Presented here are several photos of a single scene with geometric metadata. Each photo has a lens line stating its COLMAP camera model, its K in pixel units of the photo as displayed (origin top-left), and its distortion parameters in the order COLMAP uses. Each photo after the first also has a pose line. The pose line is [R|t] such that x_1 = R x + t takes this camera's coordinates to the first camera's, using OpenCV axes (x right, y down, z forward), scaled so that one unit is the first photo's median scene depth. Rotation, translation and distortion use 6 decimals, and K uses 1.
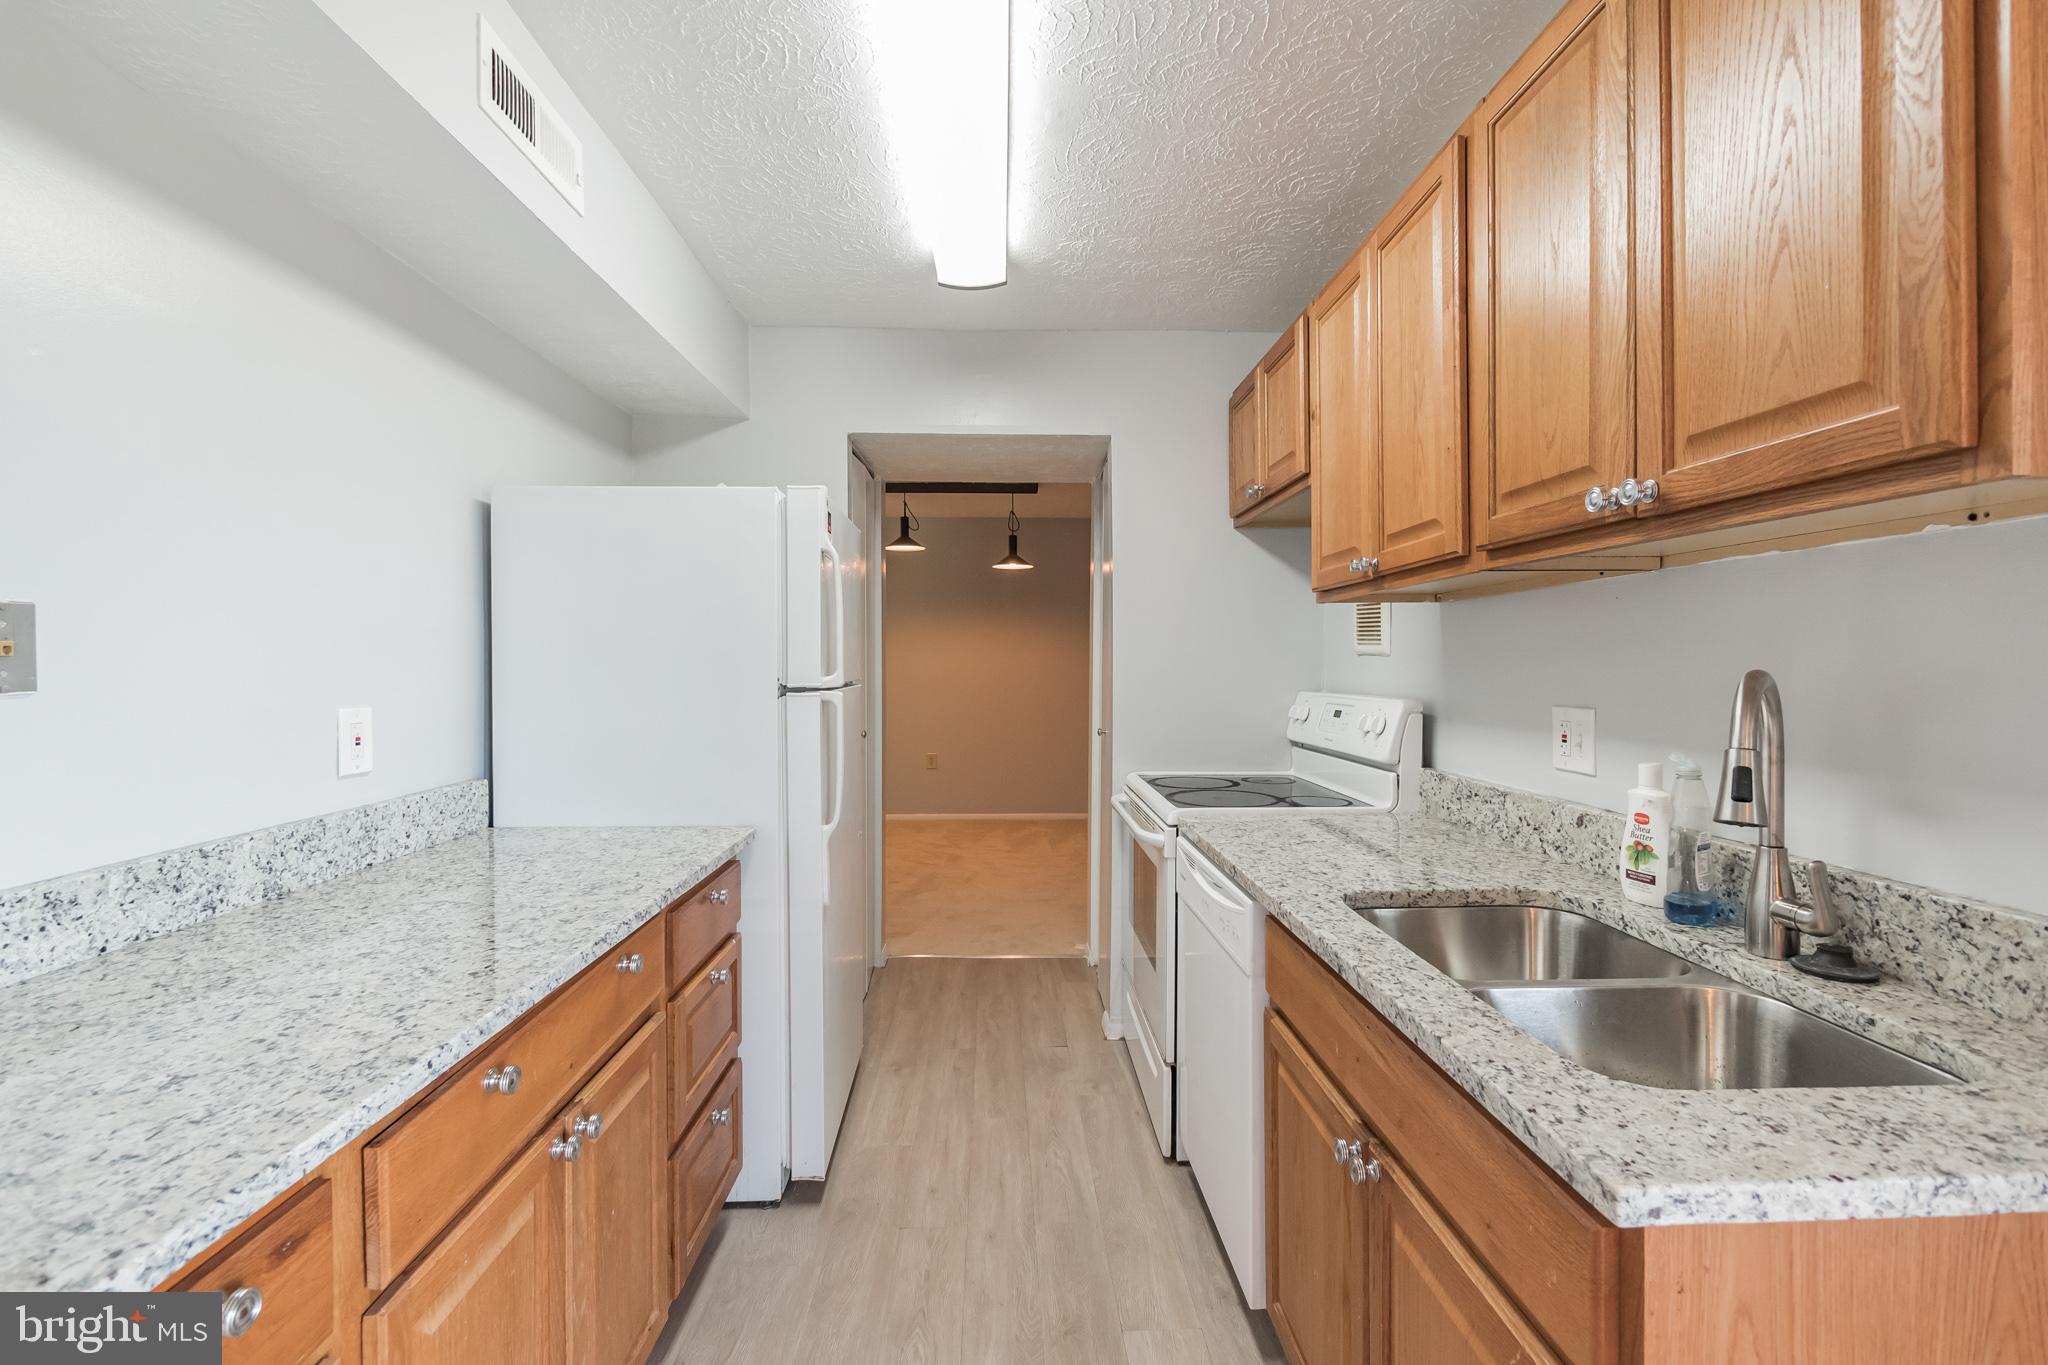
lens RADIAL K [[871.8, 0, 1023.8], [0, 871.8, 672.9], [0, 0, 1]] dist [-0.009631, 0.000358]
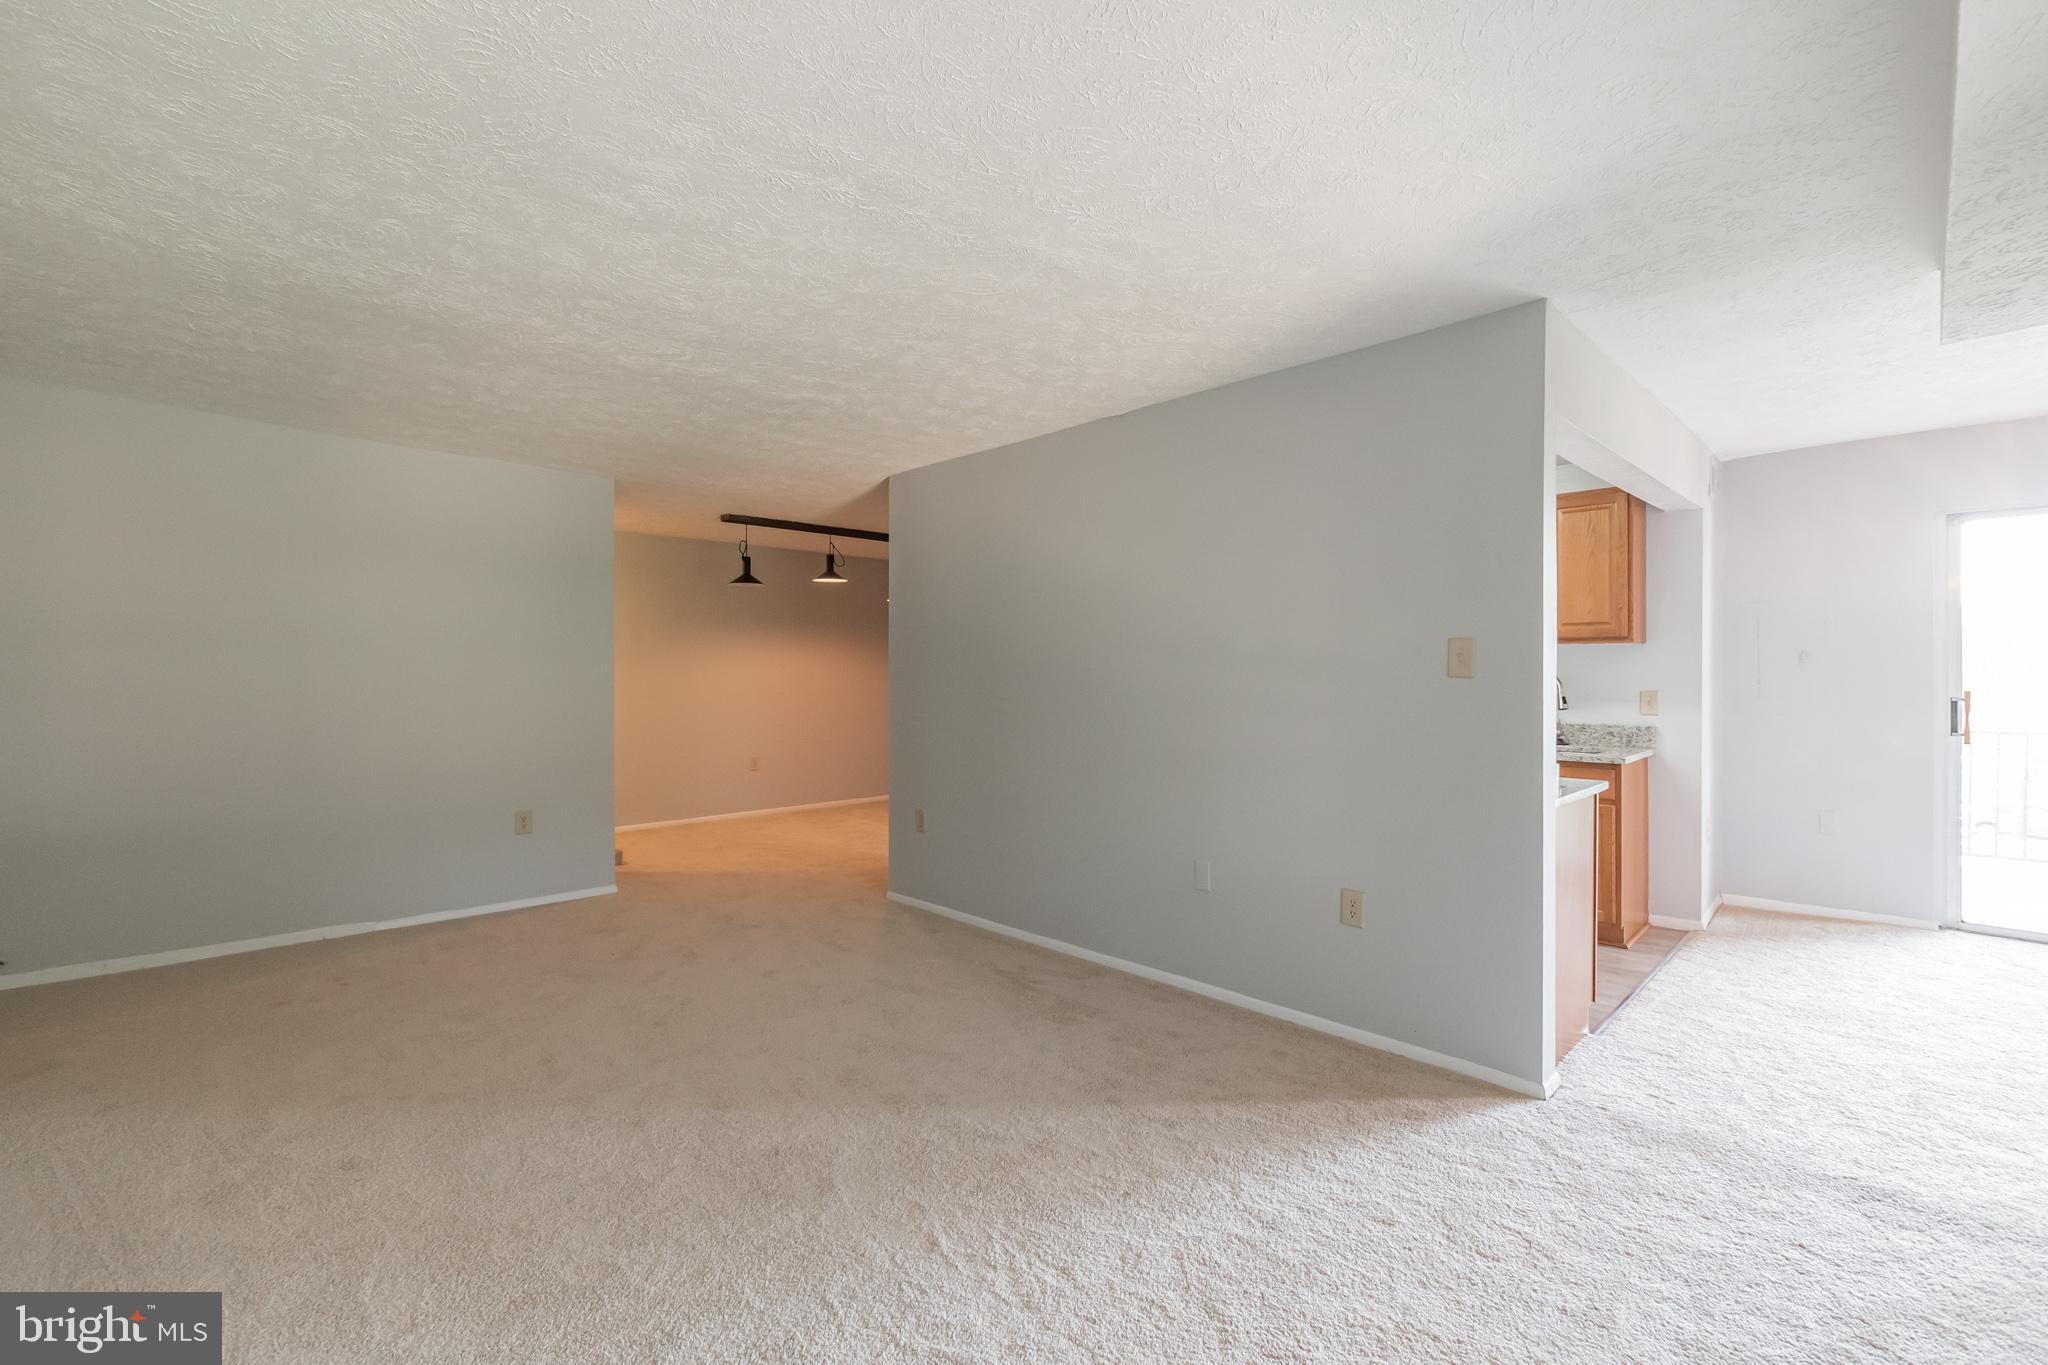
lens RADIAL K [[868.1, 0, 1024.0], [0, 868.1, 682.5], [0, 0, 1]] dist [-0.035326, -0.000178]
pose [[0.741818, -0.000012, 0.670602, -3.000939], [0.005647, 0.999965, -0.006230, 0.035368], [-0.670578, 0.008409, 0.741792, -0.293629]]
